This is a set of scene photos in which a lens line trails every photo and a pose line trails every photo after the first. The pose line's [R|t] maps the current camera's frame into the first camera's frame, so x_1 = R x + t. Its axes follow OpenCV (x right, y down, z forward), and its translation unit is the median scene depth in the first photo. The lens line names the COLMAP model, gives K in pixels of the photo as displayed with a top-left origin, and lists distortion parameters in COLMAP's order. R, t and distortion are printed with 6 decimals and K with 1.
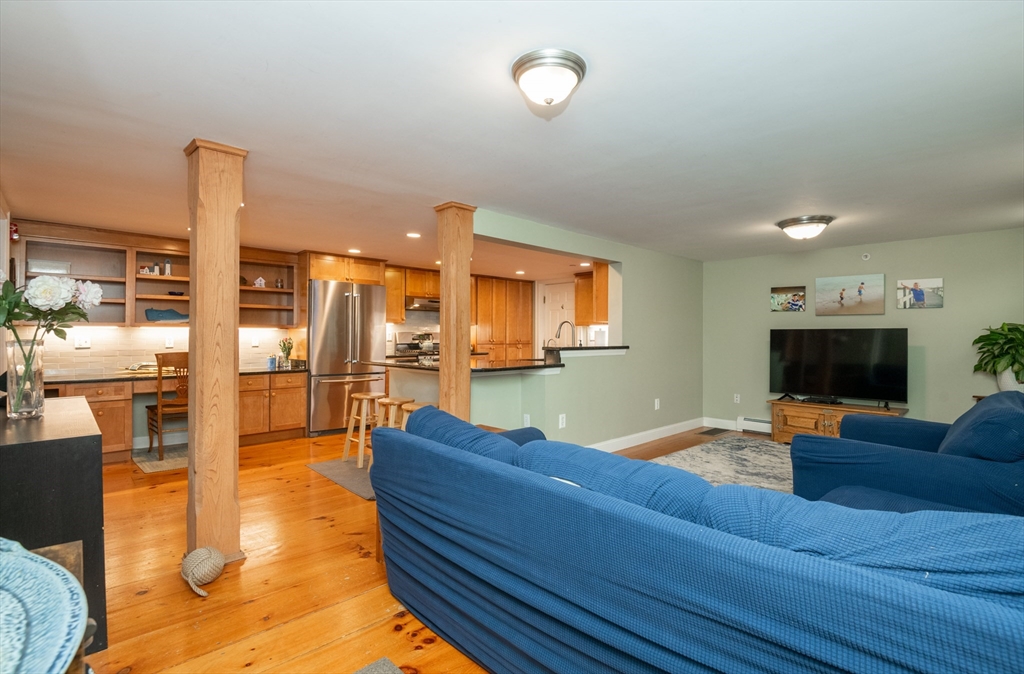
lens RADIAL K [[487.8, 0, 530.3], [0, 487.8, 330.3], [0, 0, 1]] dist [-0.008190, -0.007654]
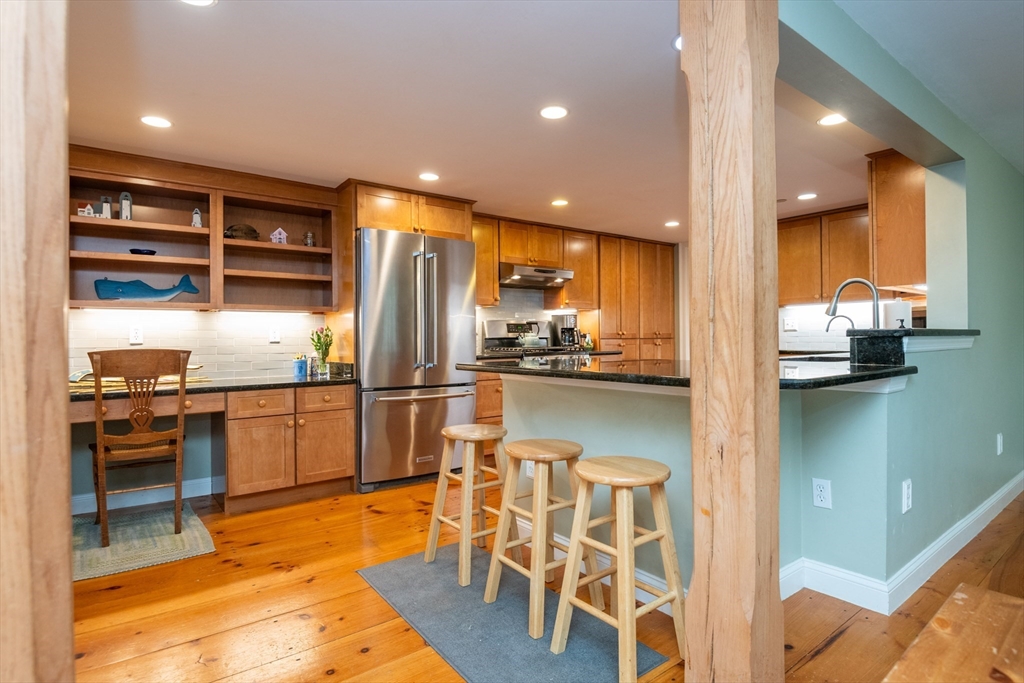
lens RADIAL K [[535.1, 0, 511.3], [0, 535.1, 337.5], [0, 0, 1]] dist [-0.002061, -0.003945]
pose [[0.990236, -0.012669, -0.138827, -0.172989], [0.013947, 0.999869, 0.008233, 0.026013], [0.138704, -0.010088, 0.990282, 0.368555]]
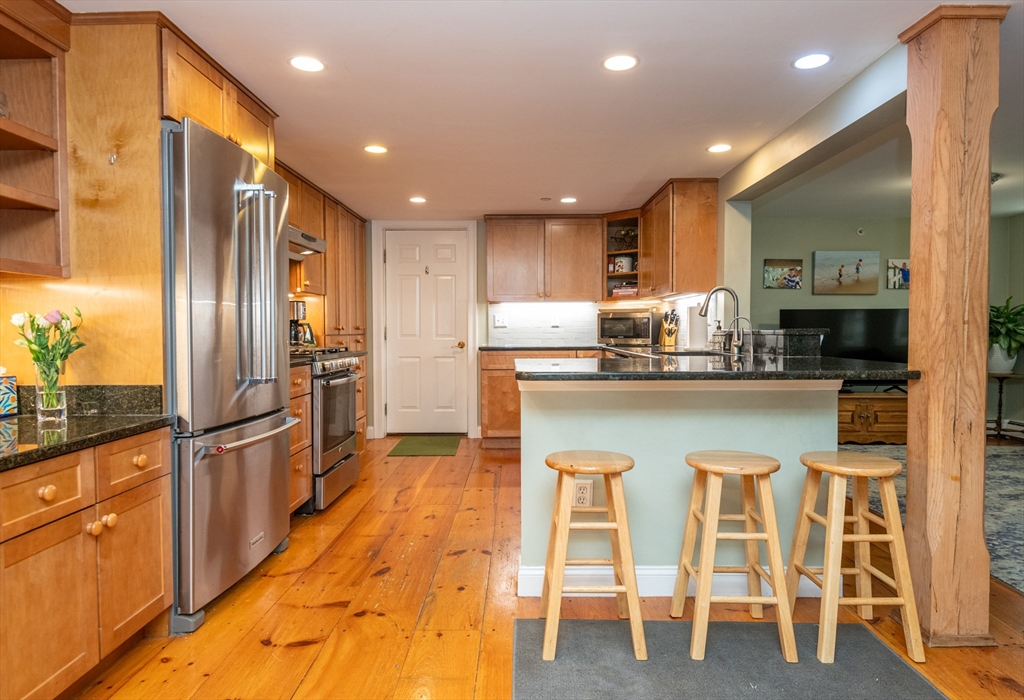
lens RADIAL K [[626.5, 0, 516.7], [0, 626.5, 348.7], [0, 0, 1]] dist [0.020769, -0.020994]
pose [[0.709234, -0.026847, 0.704462, -0.567493], [-0.002384, 0.999178, 0.040479, 0.021973], [-0.704969, -0.030389, 0.708587, 0.558609]]
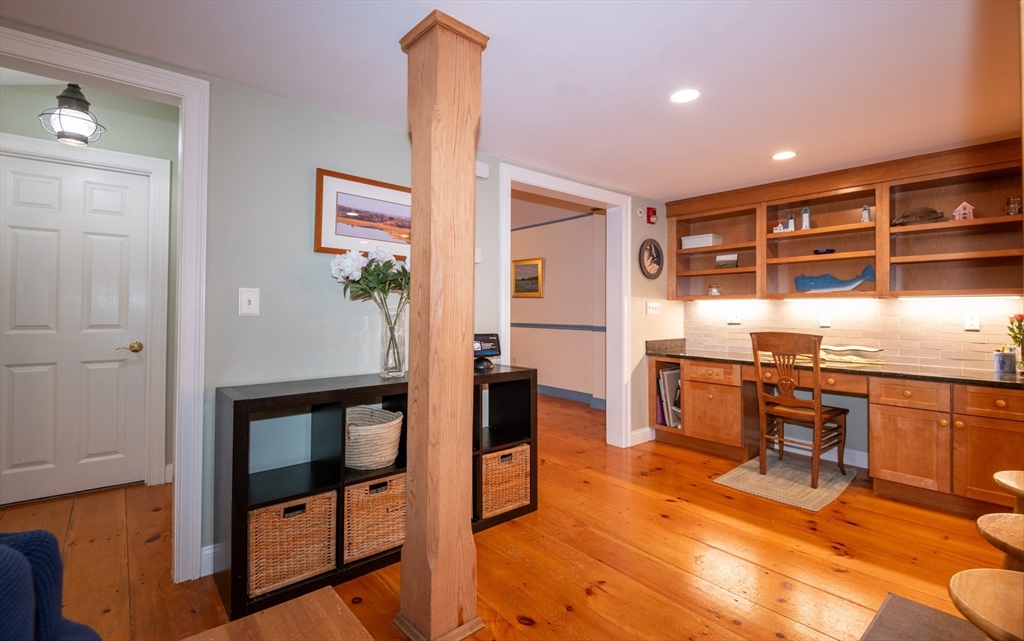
lens RADIAL K [[472.7, 0, 513.6], [0, 472.7, 301.4], [0, 0, 1]] dist [0.003422, 0.000174]
pose [[-0.080787, -0.024611, -0.996428, 0.009362], [0.002865, 0.999685, -0.024924, 0.012835], [0.996727, -0.004868, -0.080691, 0.531829]]
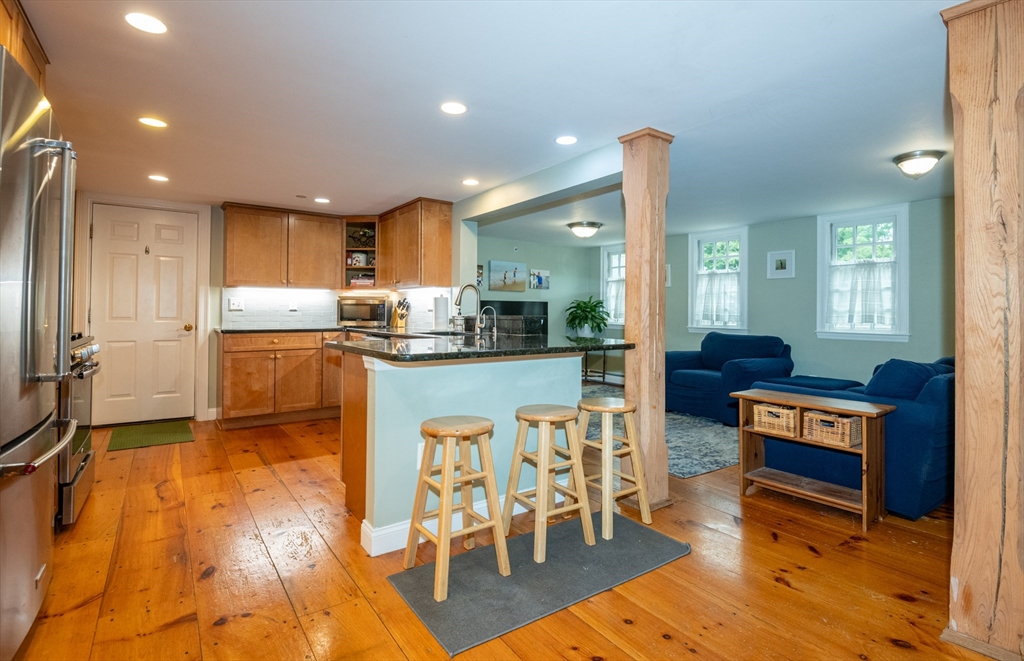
lens RADIAL K [[492.3, 0, 533.3], [0, 492.3, 308.0], [0, 0, 1]] dist [-0.002107, -0.009155]
pose [[0.140401, 0.007111, 0.990069, -0.624451], [-0.017698, 0.999832, -0.004672, 0.019069], [-0.989937, -0.016866, 0.140503, 0.691788]]
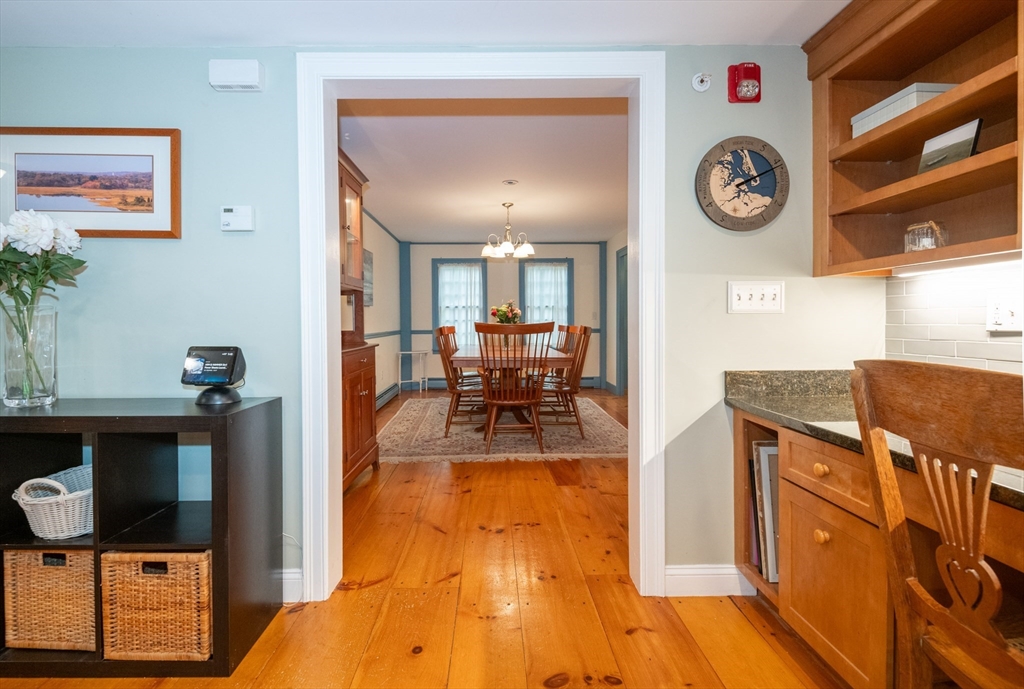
lens RADIAL K [[510.6, 0, 514.0], [0, 510.6, 329.1], [0, 0, 1]] dist [0.002945, 0.000087]
pose [[-0.700912, 0.013207, -0.713125, -0.387486], [0.011034, 0.999910, 0.007674, 0.023001], [0.713162, -0.002490, -0.700995, 0.820425]]
